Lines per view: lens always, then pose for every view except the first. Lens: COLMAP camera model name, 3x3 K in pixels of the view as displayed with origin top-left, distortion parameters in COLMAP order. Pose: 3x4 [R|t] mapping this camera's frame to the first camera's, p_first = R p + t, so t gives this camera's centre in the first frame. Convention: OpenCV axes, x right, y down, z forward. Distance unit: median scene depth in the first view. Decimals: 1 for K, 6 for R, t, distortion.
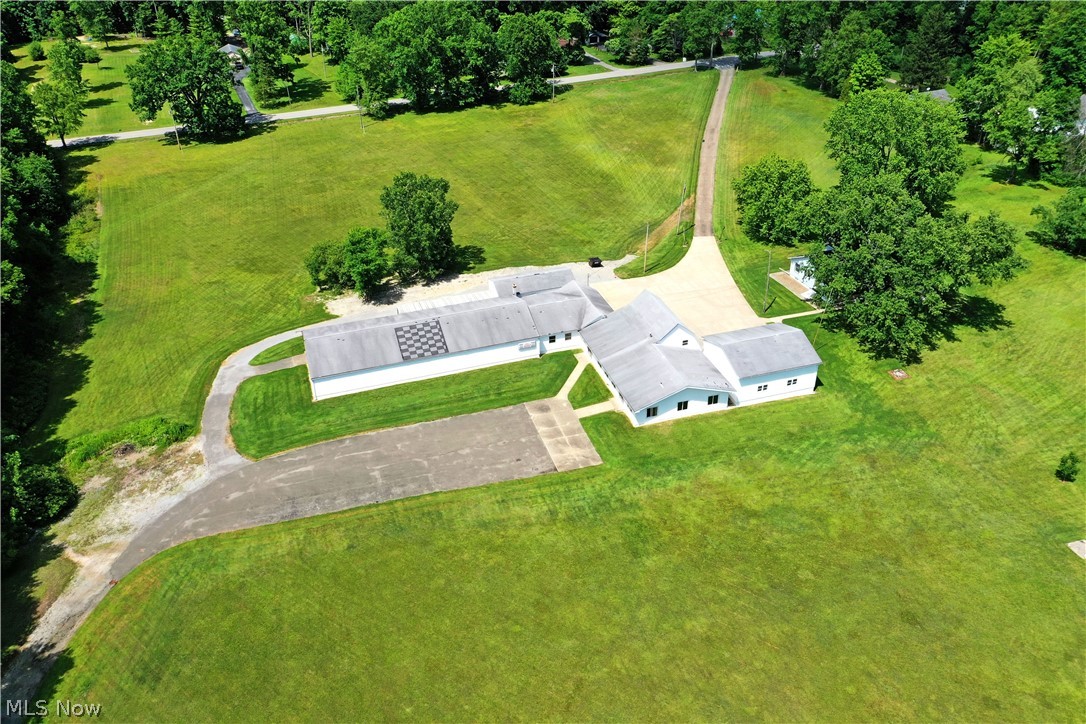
lens RADIAL K [[860.1, 0, 538.7], [0, 860.1, 364.8], [0, 0, 1]] dist [0.025037, -0.009994]
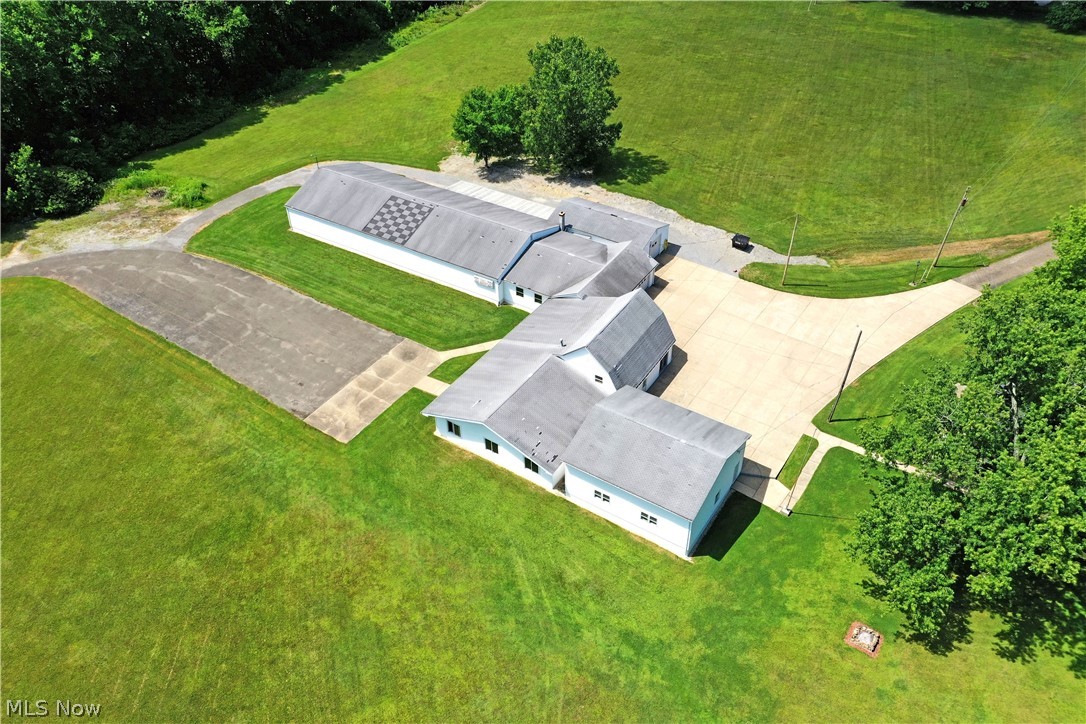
lens RADIAL K [[860.1, 0, 539.3], [0, 860.1, 359.5], [0, 0, 1]] dist [0.025037, -0.009994]
pose [[0.637397, 0.493294, -0.591934, 0.537001], [-0.411971, 0.867363, 0.279215, -0.209261], [0.651157, 0.065889, 0.756078, 0.476513]]
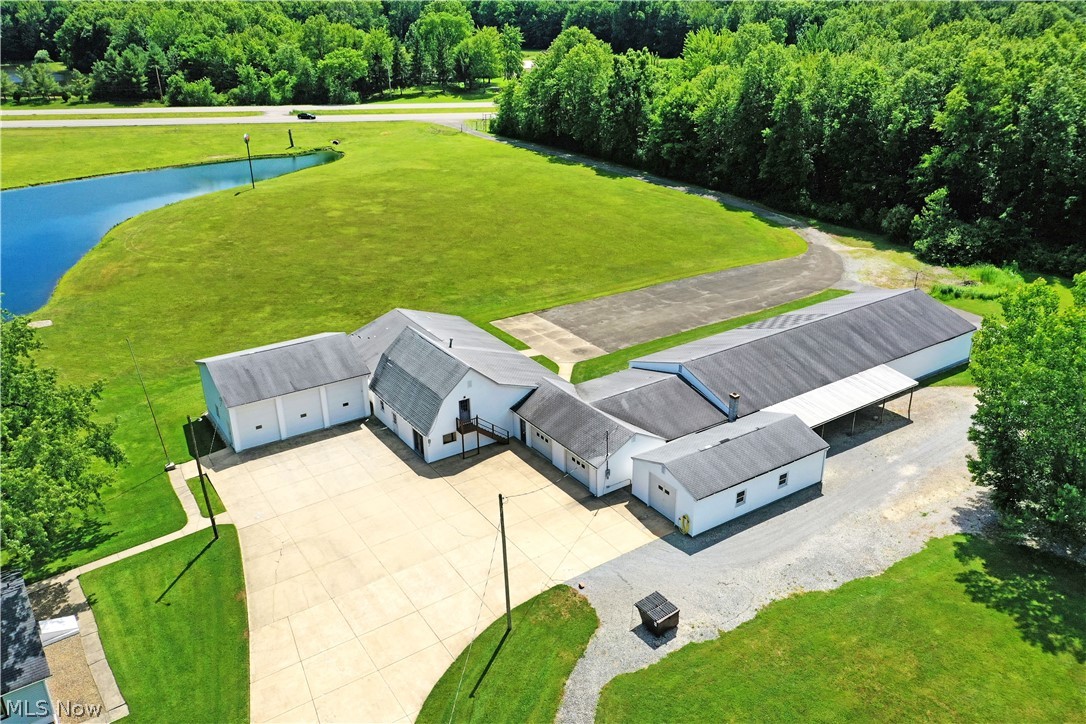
lens RADIAL K [[860.1, 0, 540.1], [0, 860.1, 364.0], [0, 0, 1]] dist [0.025037, -0.009994]
pose [[-0.960442, 0.144196, -0.238242, 0.224452], [-0.118128, 0.563768, 0.817442, -0.566228], [0.252185, 0.813248, -0.524433, 1.383872]]
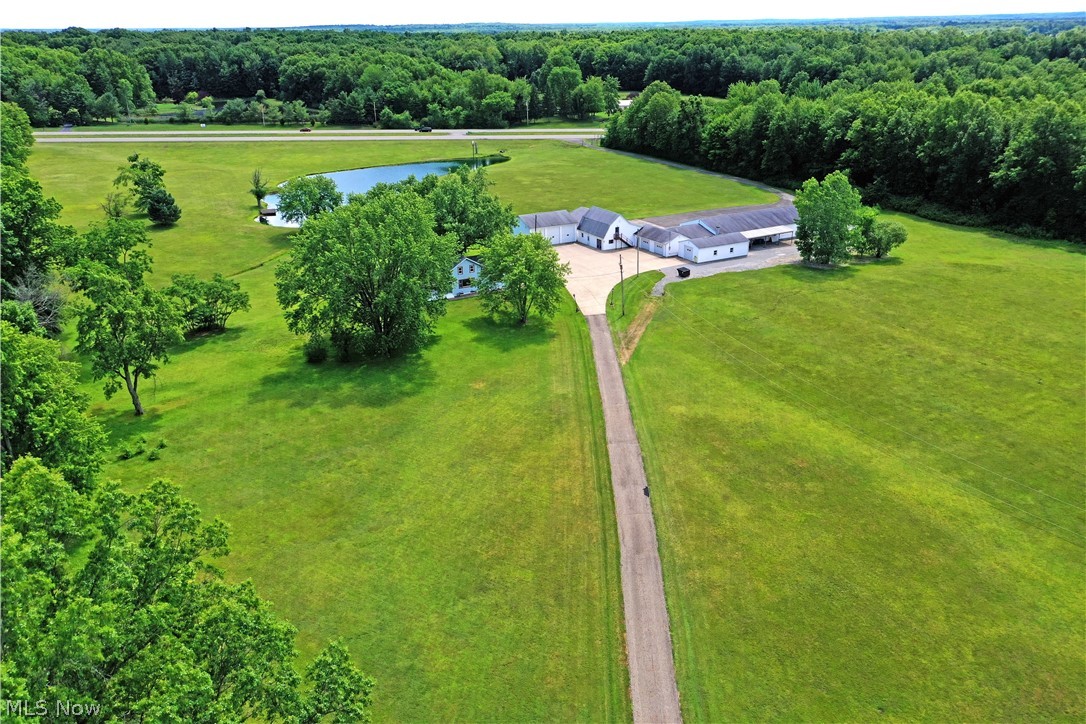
lens RADIAL K [[860.1, 0, 543.1], [0, 860.1, 358.5], [0, 0, 1]] dist [0.025037, -0.009994]
pose [[-0.979829, 0.103303, -0.171063, 0.564003], [-0.076716, 0.595980, 0.799326, -1.173848], [0.184523, 0.796327, -0.576034, 2.155045]]
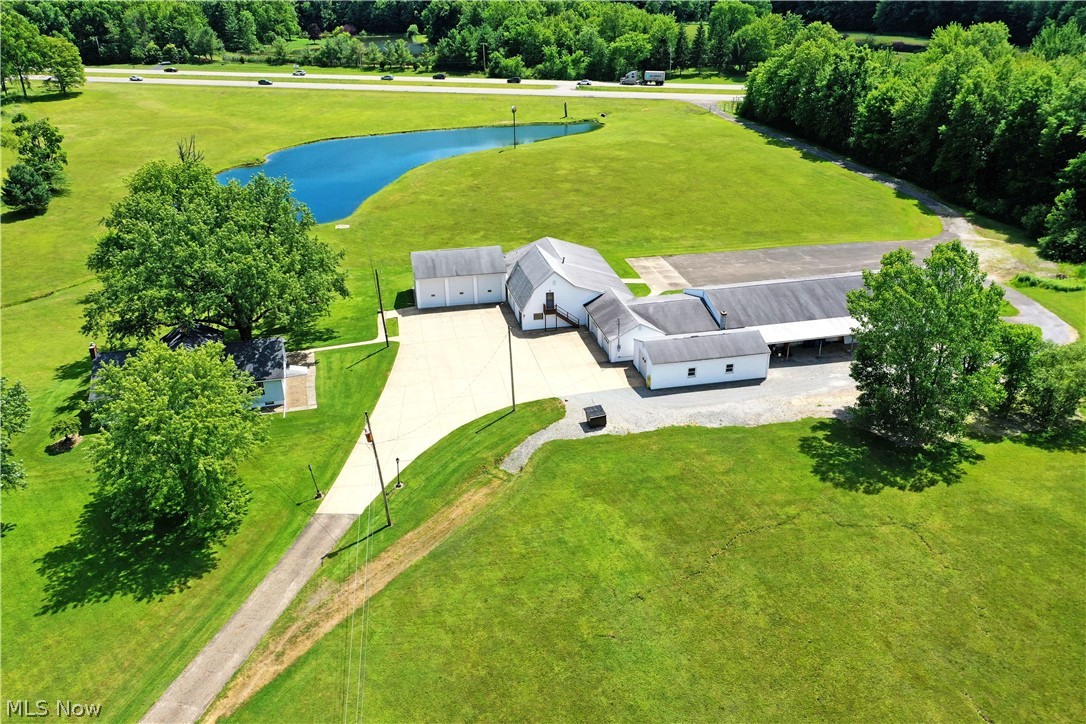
lens RADIAL K [[860.1, 0, 540.7], [0, 860.1, 362.3], [0, 0, 1]] dist [0.025037, -0.009994]
pose [[-0.994002, -0.006448, 0.109172, 0.051664], [0.088597, 0.537752, 0.838435, -0.779089], [-0.064114, 0.843078, -0.533956, 1.621380]]
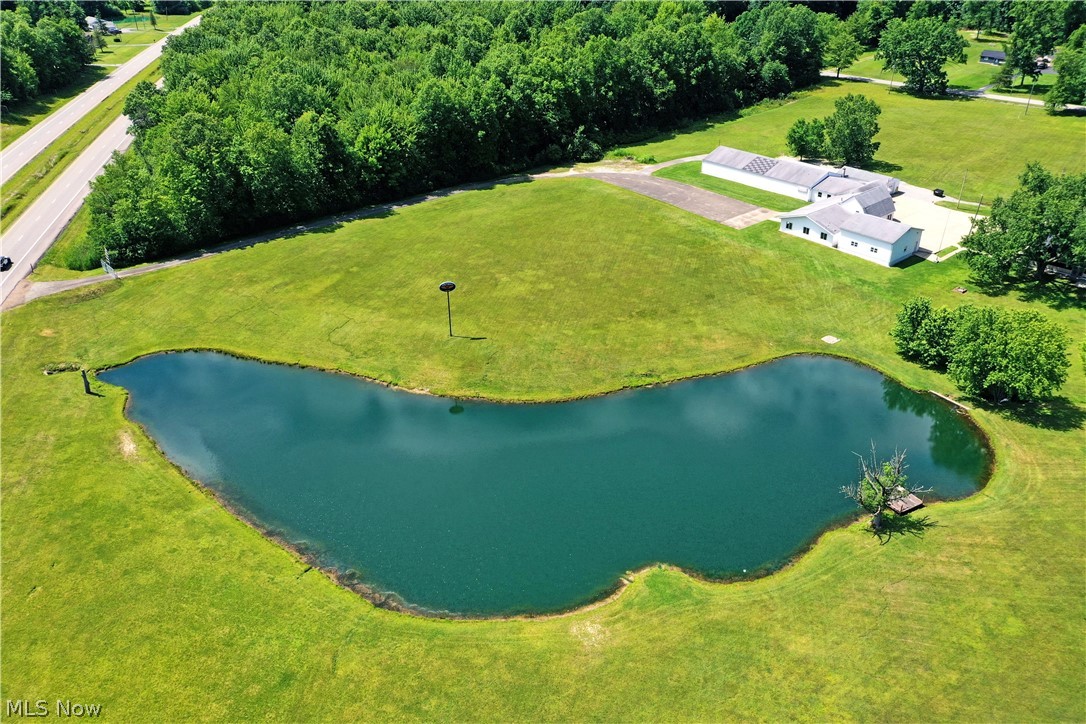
lens RADIAL K [[860.1, 0, 546.5], [0, 860.1, 353.9], [0, 0, 1]] dist [0.025037, -0.009994]
pose [[0.386848, 0.455261, -0.801927, 1.315672], [-0.489315, 0.838448, 0.239949, 0.087473], [0.781613, 0.299571, 0.547118, -0.187883]]
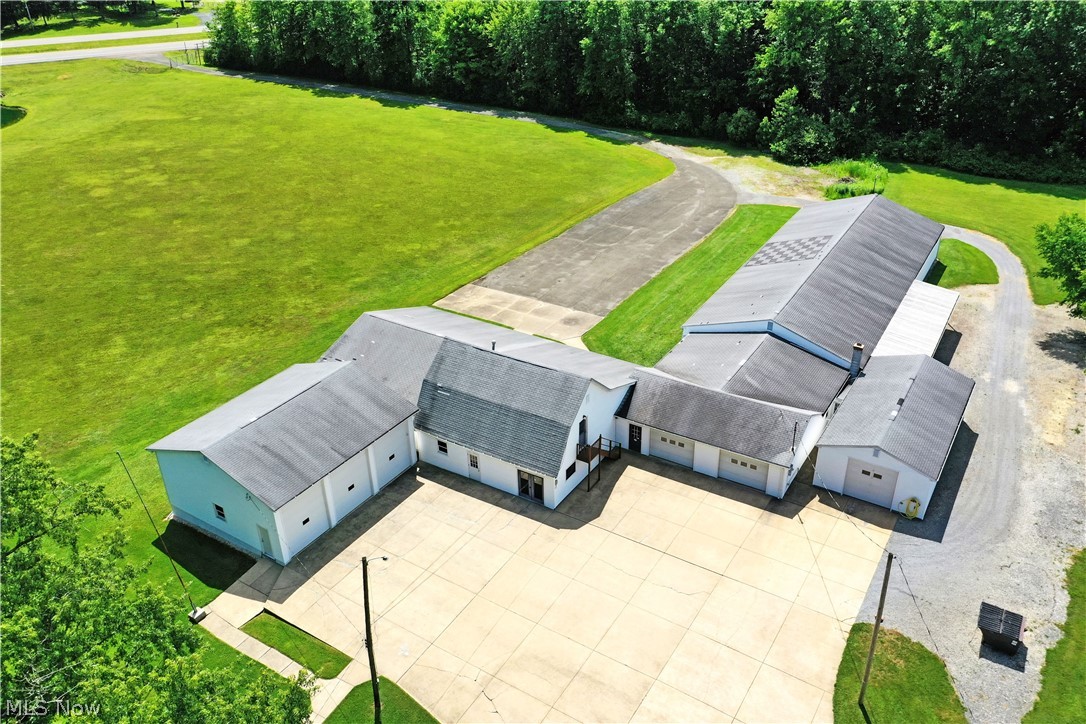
lens RADIAL K [[860.1, 0, 541.3], [0, 860.1, 364.3], [0, 0, 1]] dist [0.025037, -0.009994]
pose [[-0.759307, 0.351040, -0.547927, 0.394182], [-0.318706, 0.533502, 0.783455, -0.438819], [0.567344, 0.769511, -0.293213, 1.185956]]
